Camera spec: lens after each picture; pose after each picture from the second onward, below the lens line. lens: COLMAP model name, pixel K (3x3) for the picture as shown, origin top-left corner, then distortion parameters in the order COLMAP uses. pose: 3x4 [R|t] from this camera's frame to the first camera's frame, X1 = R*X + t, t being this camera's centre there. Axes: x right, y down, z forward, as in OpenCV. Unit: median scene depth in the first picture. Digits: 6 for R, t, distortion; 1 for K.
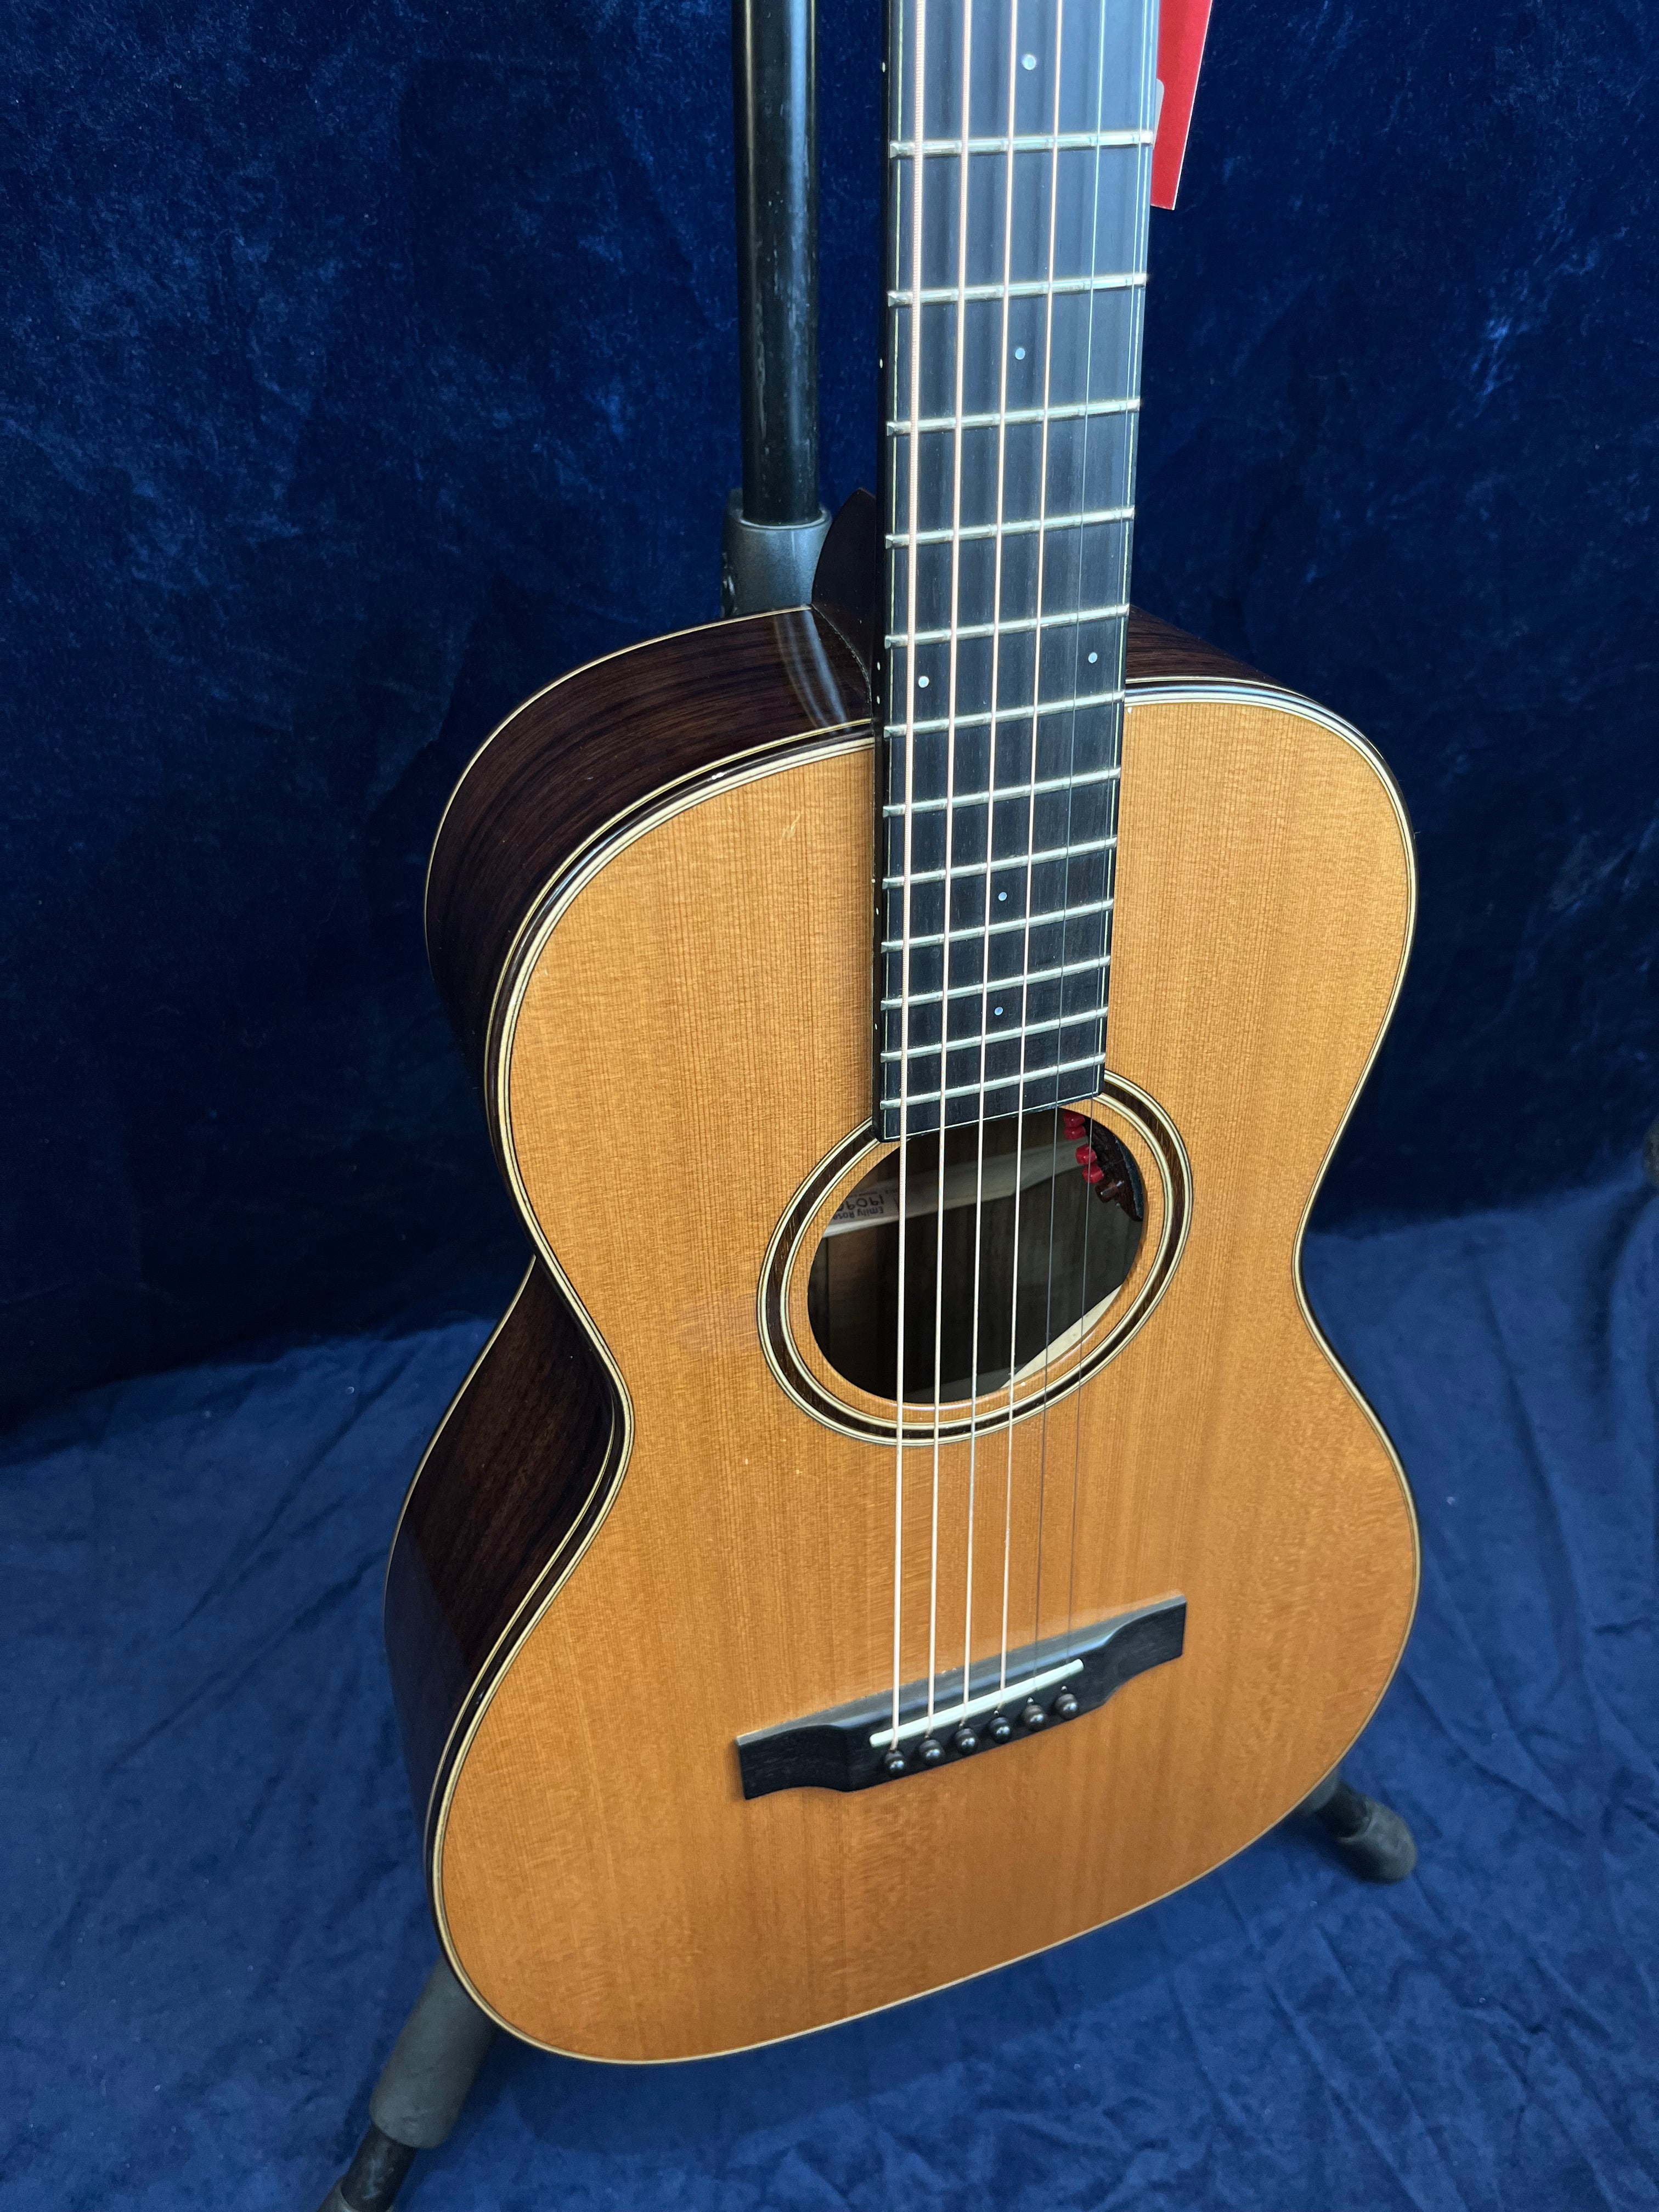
lens RADIAL K [[1695.4, 0, 836.4], [0, 1695.4, 1116.3], [0, 0, 1]] dist [0.051731, -0.085414]
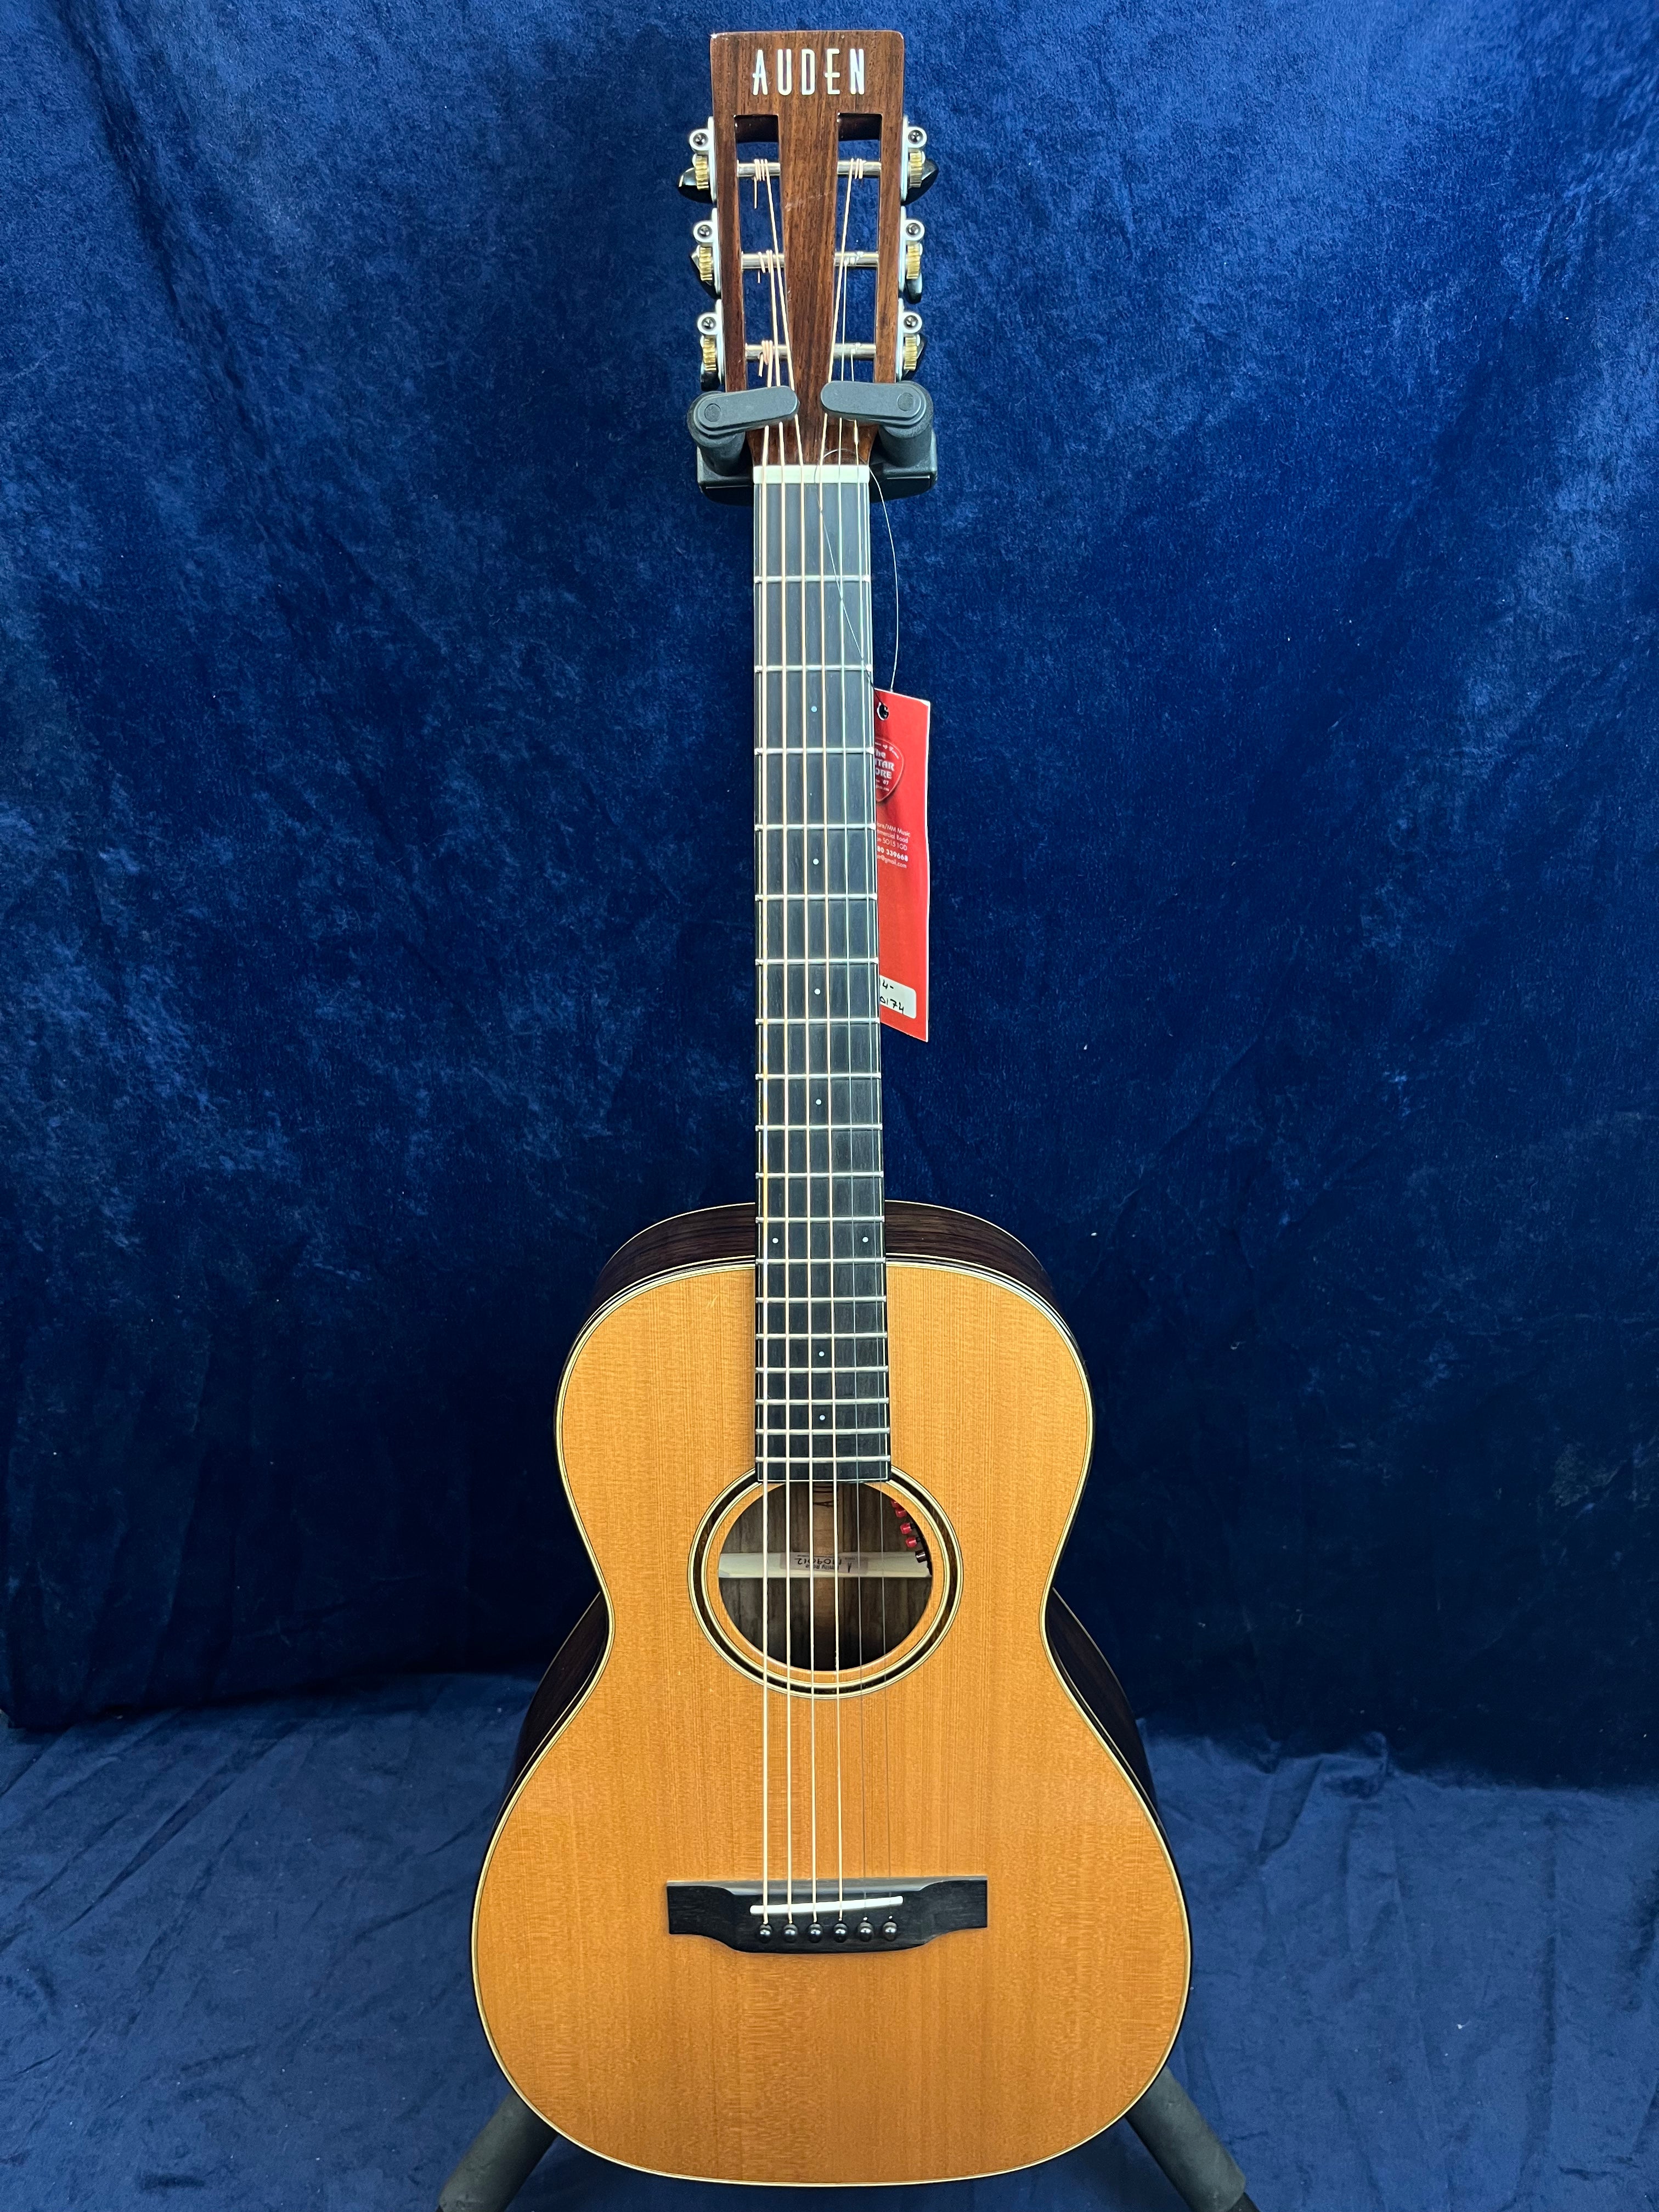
lens RADIAL K [[1695.4, 0, 830.8], [0, 1695.4, 1120.7], [0, 0, 1]] dist [0.051731, -0.085414]
pose [[0.941619, 0.092319, -0.323775, 0.568836], [-0.190982, 0.938441, -0.287844, 0.139456], [0.277271, 0.332874, 0.901286, -0.659446]]
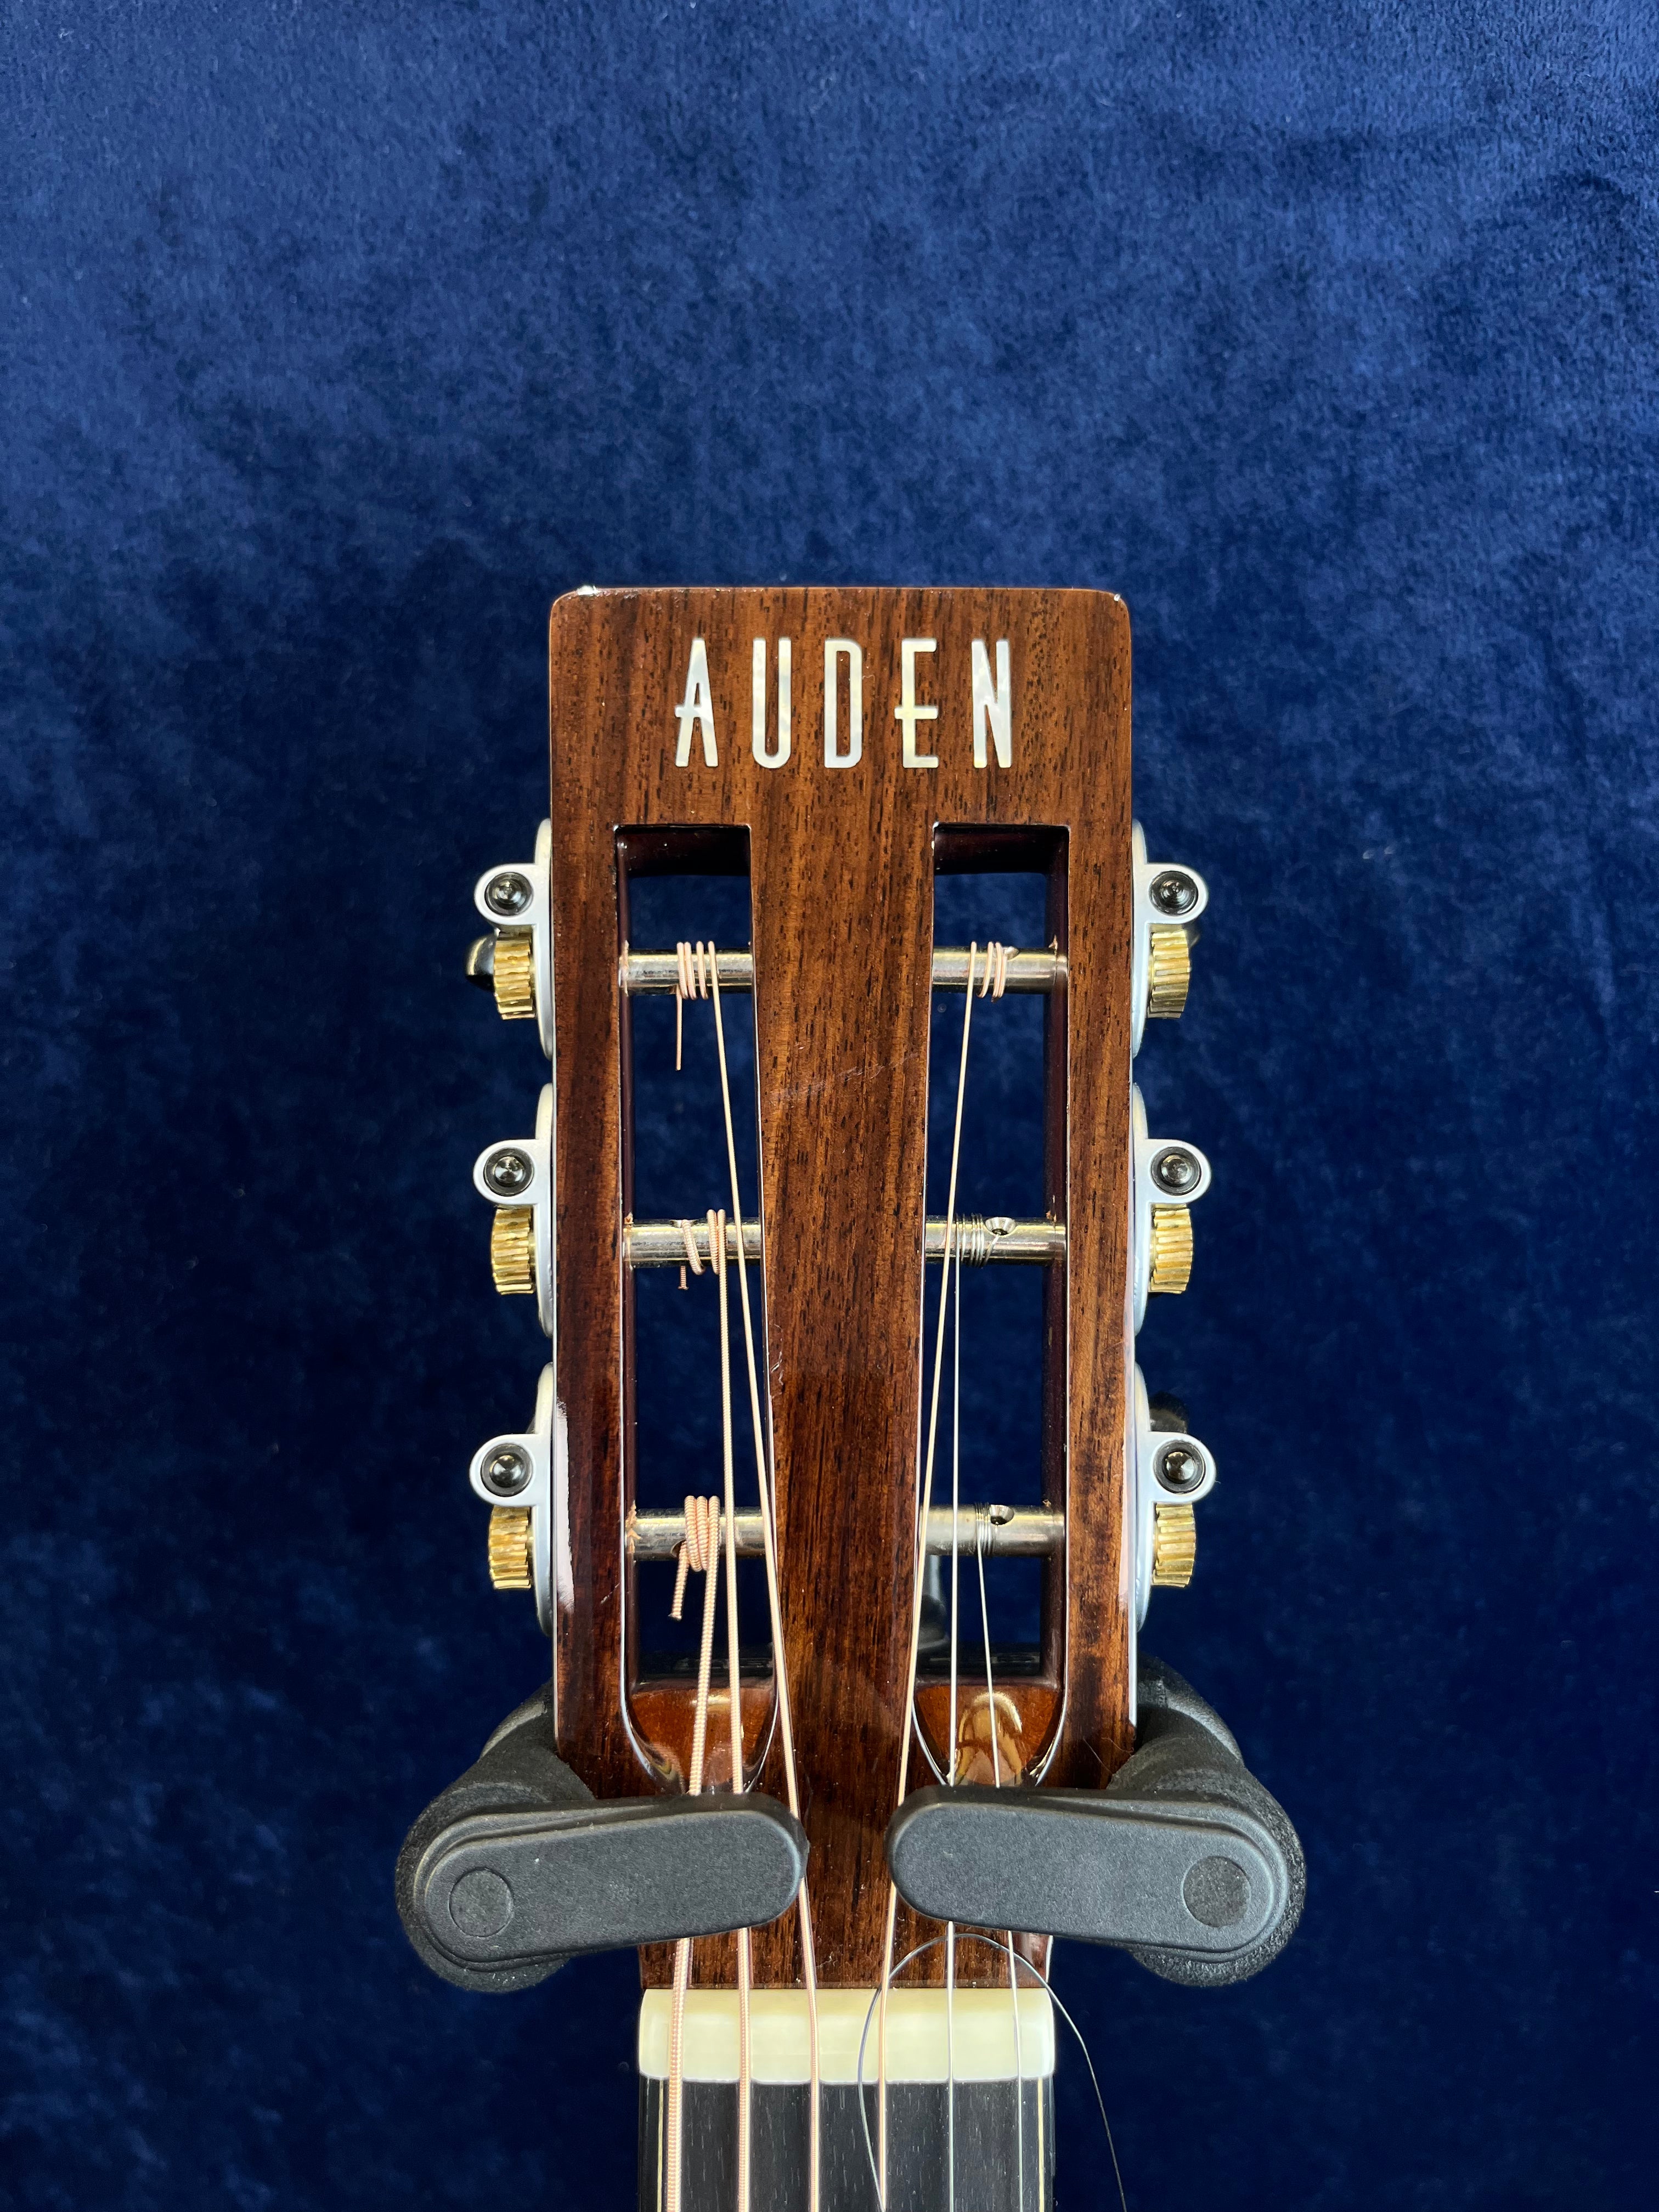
lens RADIAL K [[1695.4, 0, 825.2], [0, 1695.4, 1084.3], [0, 0, 1]] dist [0.051731, -0.085414]
pose [[0.943214, 0.025030, -0.331242, 0.180474], [-0.196482, 0.846064, -0.495551, -0.724870], [0.267848, 0.532493, 0.802937, -0.023916]]
